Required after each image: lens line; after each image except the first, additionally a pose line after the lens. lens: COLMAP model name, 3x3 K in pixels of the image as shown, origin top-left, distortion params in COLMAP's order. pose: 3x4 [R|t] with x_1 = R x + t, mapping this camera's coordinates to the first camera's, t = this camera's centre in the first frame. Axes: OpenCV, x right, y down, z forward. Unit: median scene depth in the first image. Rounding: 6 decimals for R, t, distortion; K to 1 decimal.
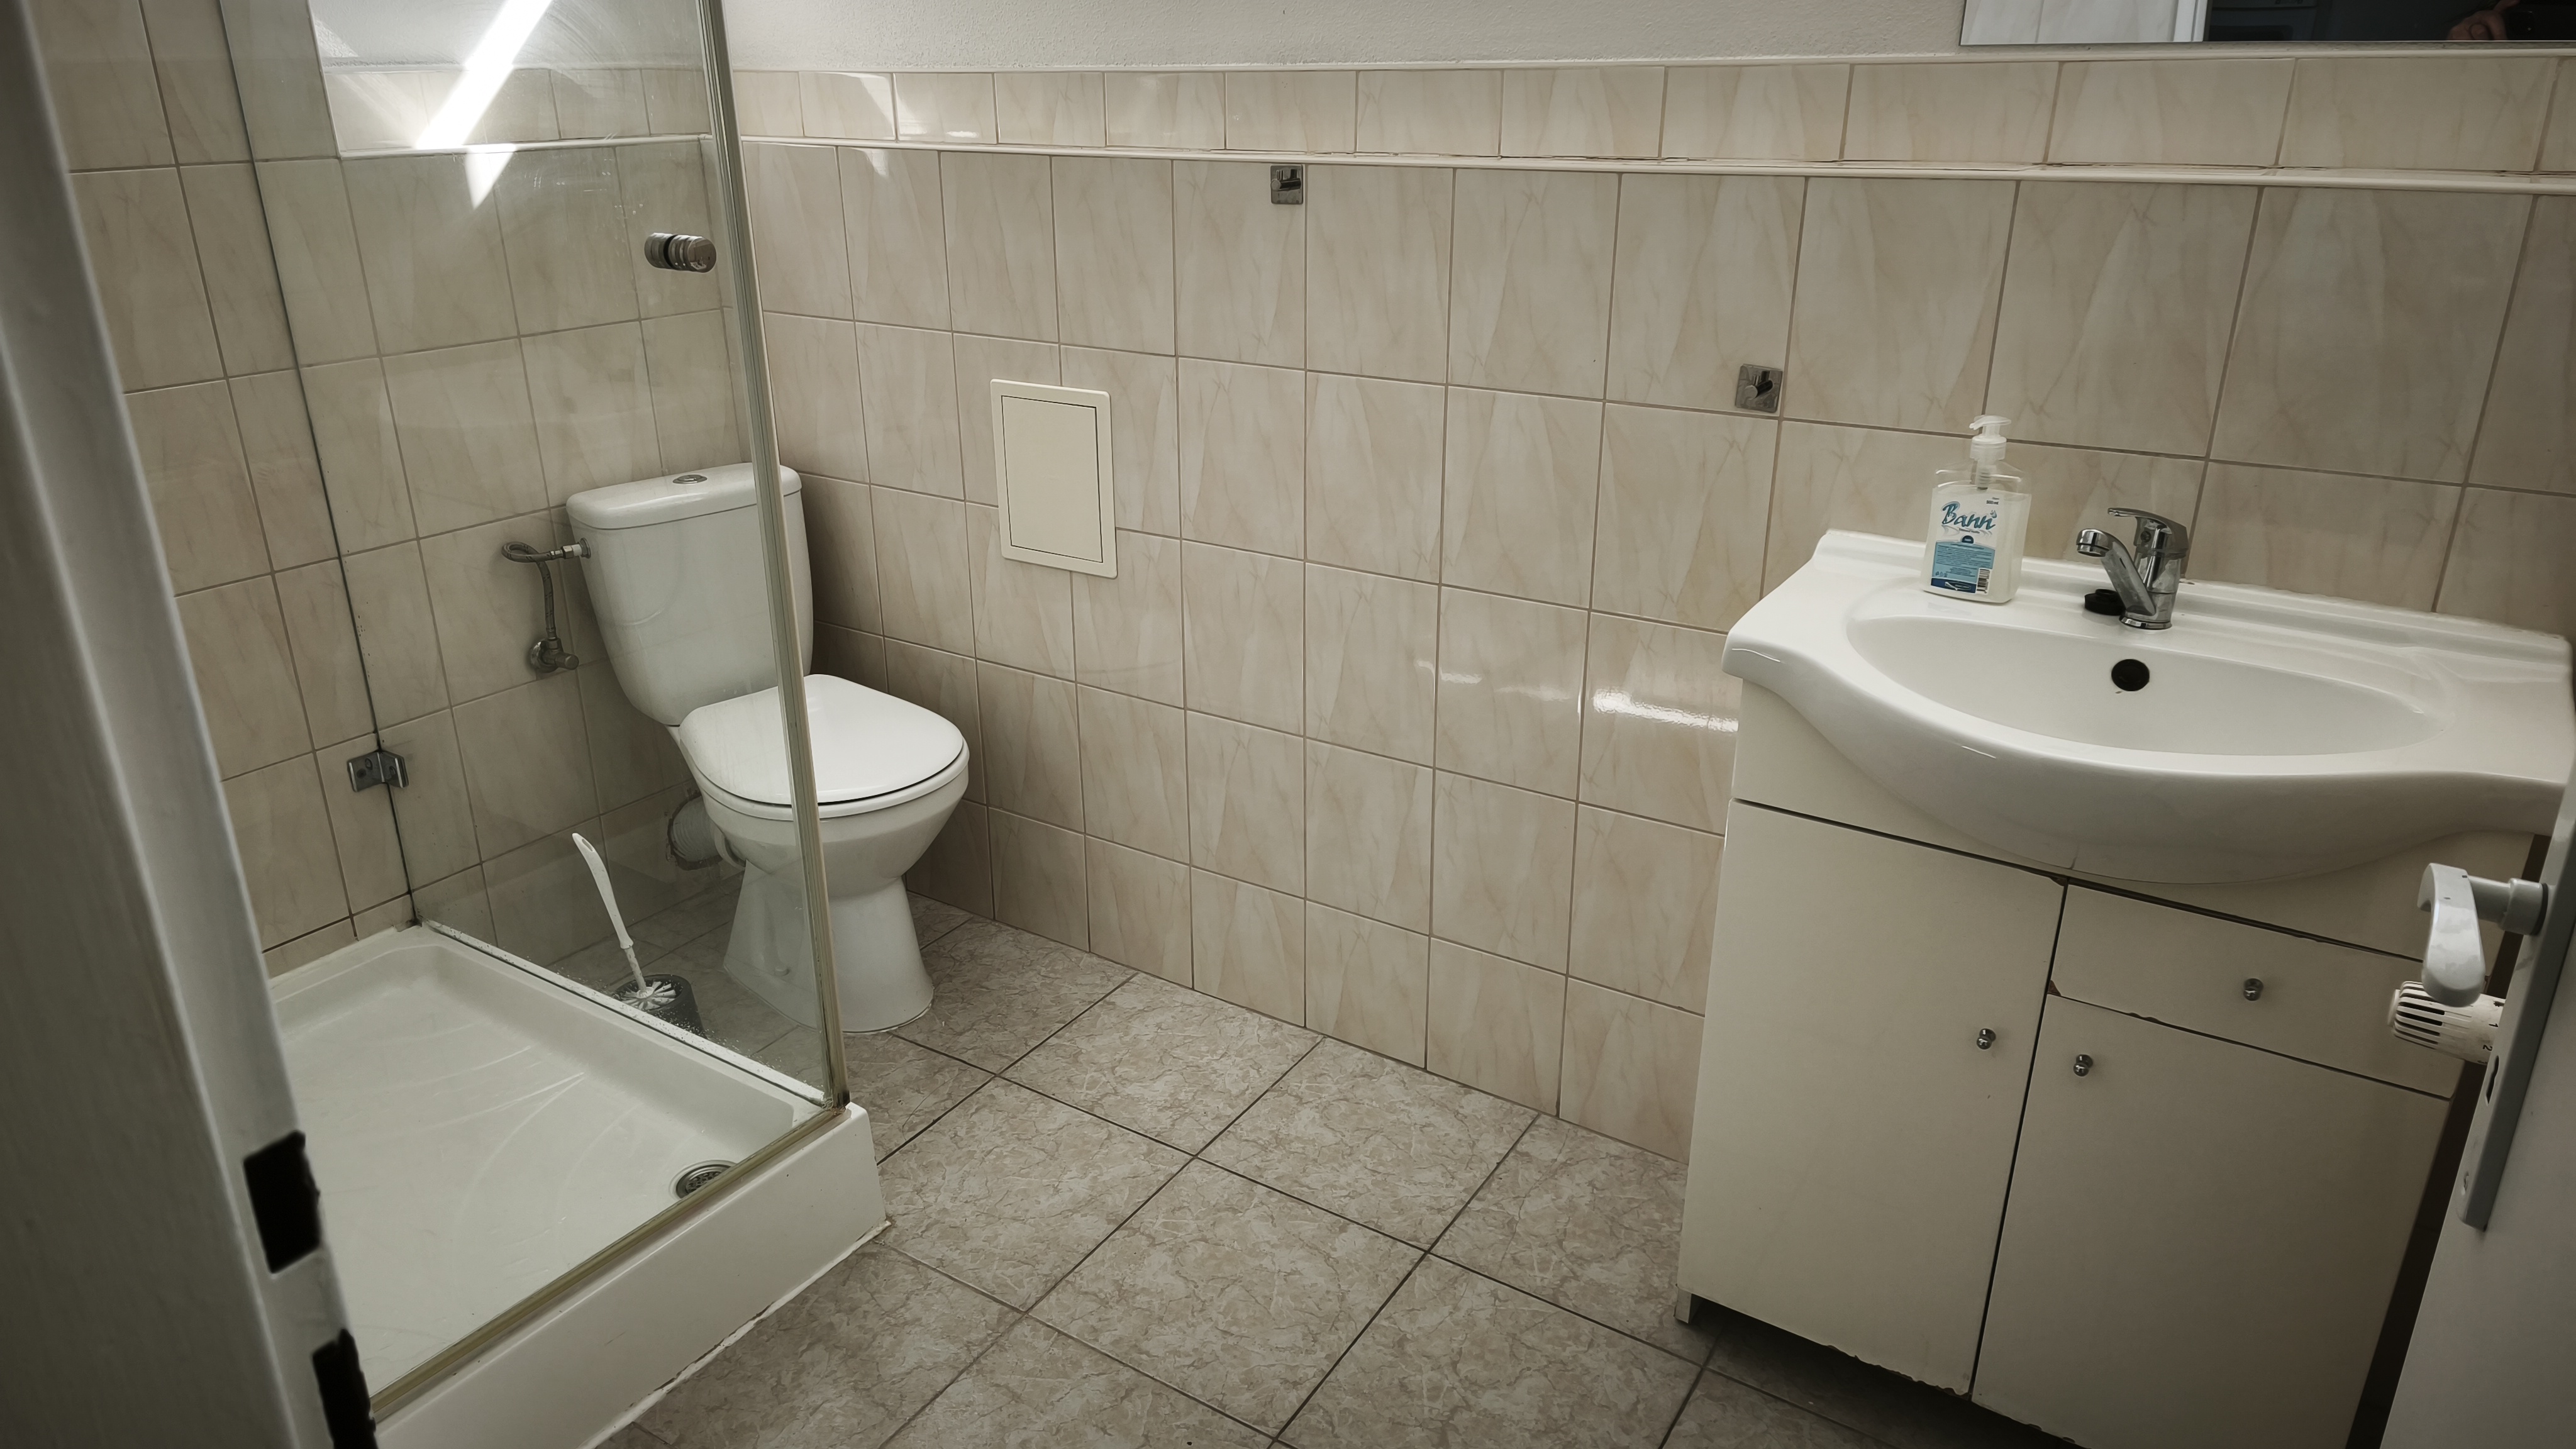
lens RADIAL K [[1705.5, 0, 1285.6], [0, 1705.5, 720.6], [0, 0, 1]] dist [0.059554, 0.000032]
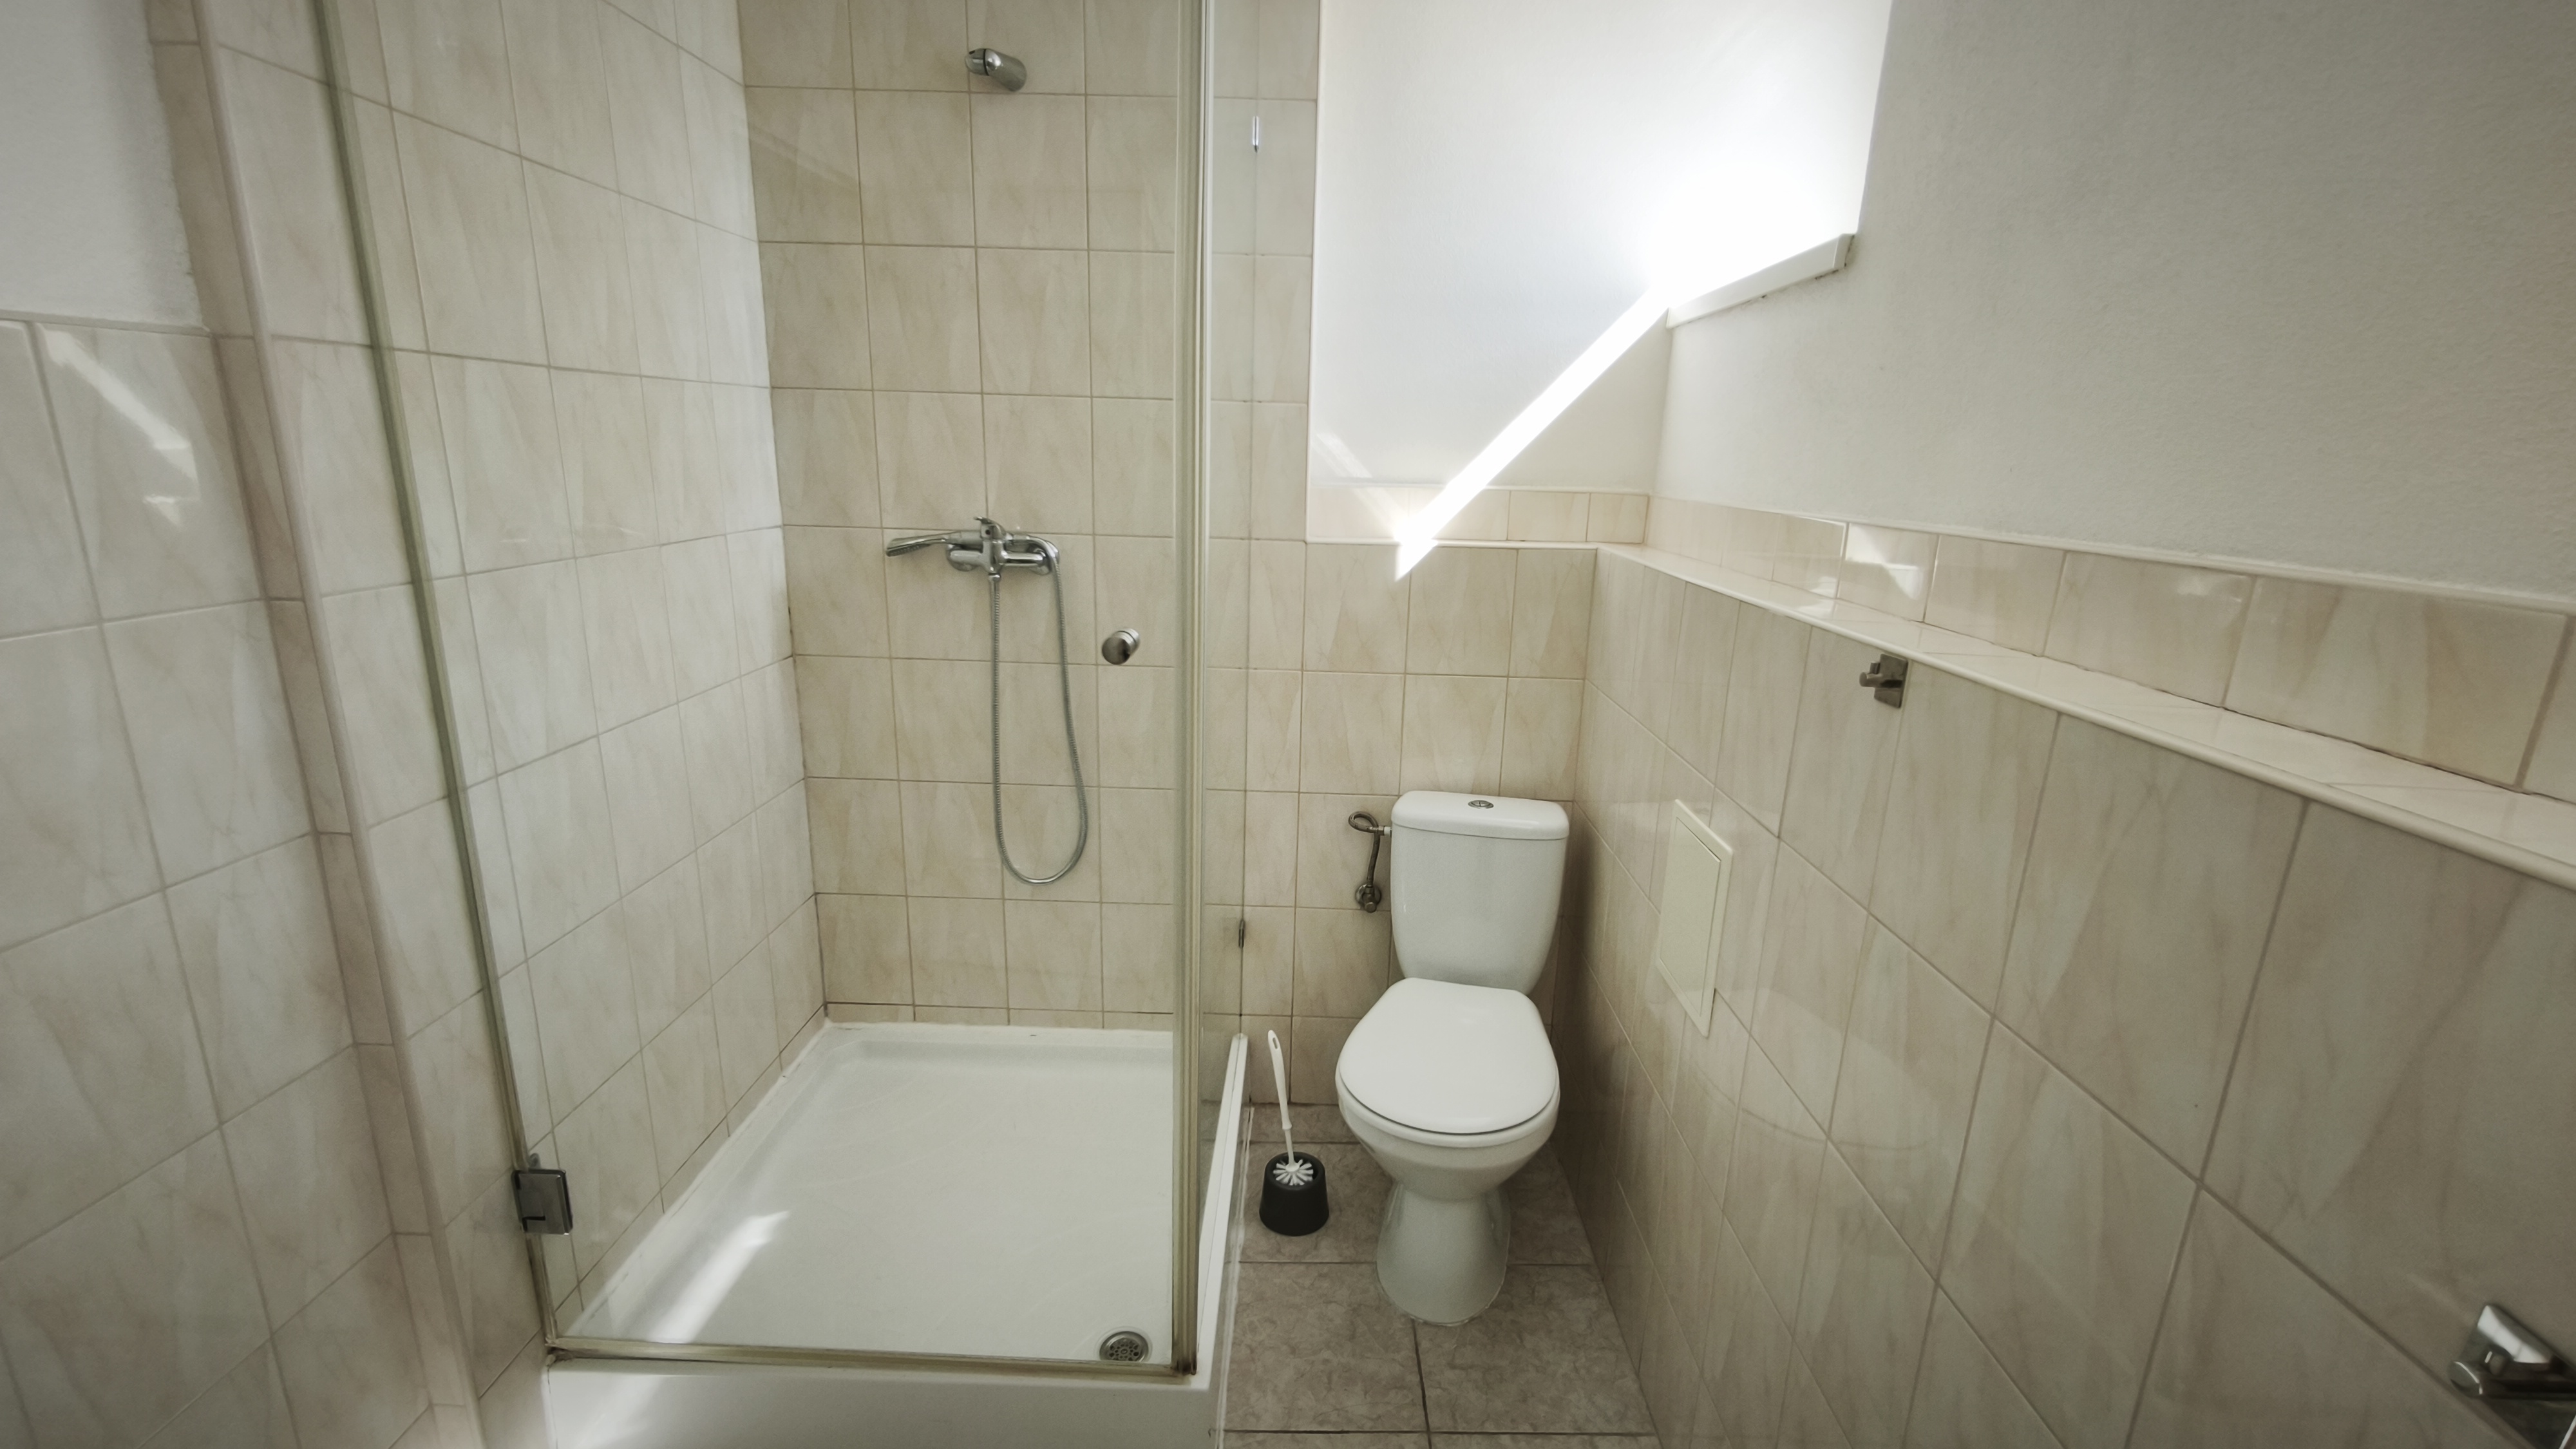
lens RADIAL K [[1103.6, 0, 1293.3], [0, 1103.6, 729.2], [0, 0, 1]] dist [0.000241, 0.000070]
pose [[0.536352, 0.233338, -0.811098, 0.231987], [-0.336066, 0.940596, 0.048363, -0.199715], [0.774200, 0.246643, 0.582908, 0.451252]]
